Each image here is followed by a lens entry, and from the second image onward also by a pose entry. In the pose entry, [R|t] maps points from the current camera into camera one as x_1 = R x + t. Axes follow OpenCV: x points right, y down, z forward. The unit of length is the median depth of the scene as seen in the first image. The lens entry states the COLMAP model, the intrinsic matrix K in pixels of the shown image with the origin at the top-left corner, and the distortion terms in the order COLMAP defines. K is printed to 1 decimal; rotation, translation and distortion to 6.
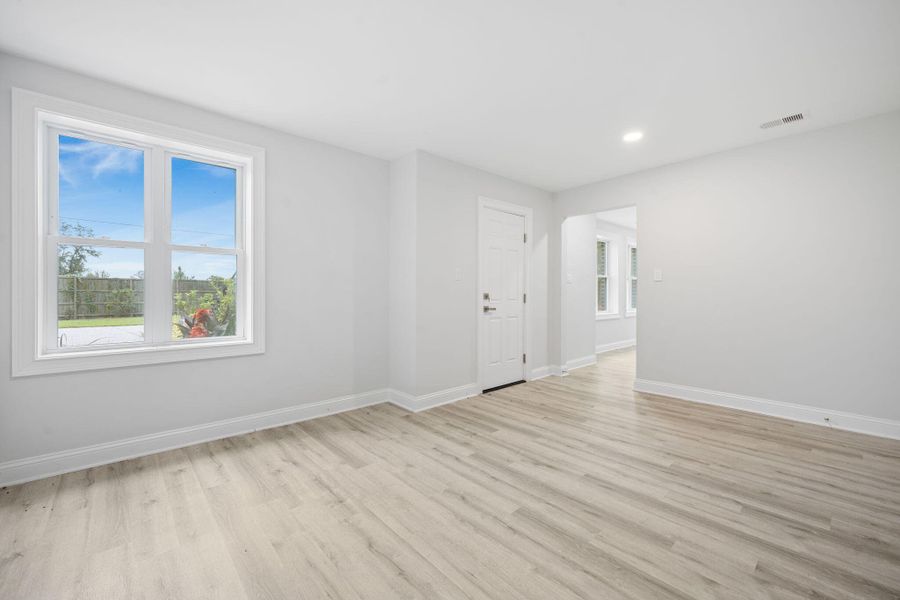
lens RADIAL K [[368.2, 0, 441.1], [0, 368.2, 297.2], [0, 0, 1]] dist [0.000020, -0.000021]
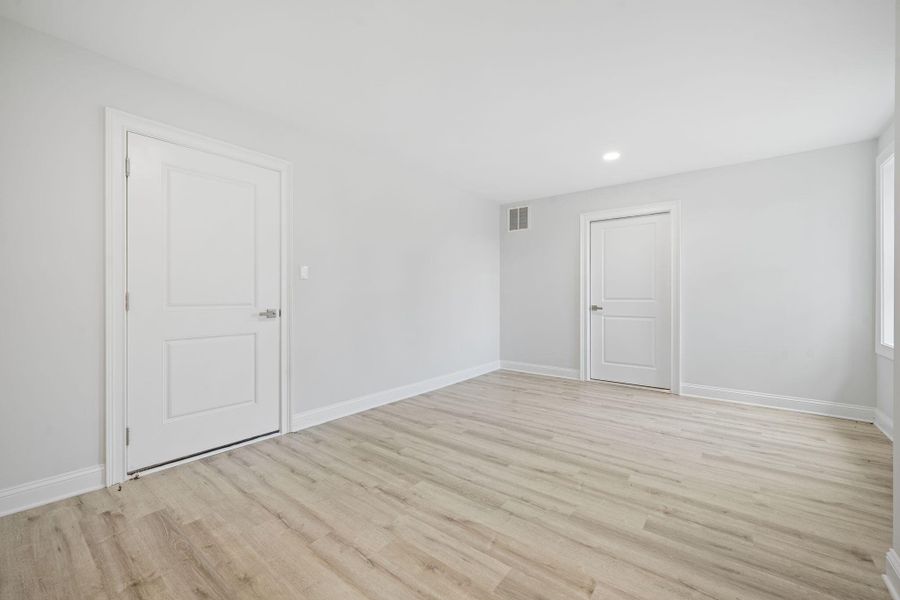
lens RADIAL K [[368.2, 0, 441.1], [0, 368.2, 297.2], [0, 0, 1]] dist [0.000020, -0.000021]
pose [[-0.985733, -0.000021, -0.168317, 0.725864], [-0.002377, 0.999902, 0.013799, -0.019207], [0.168300, 0.014002, -0.985636, 1.920525]]
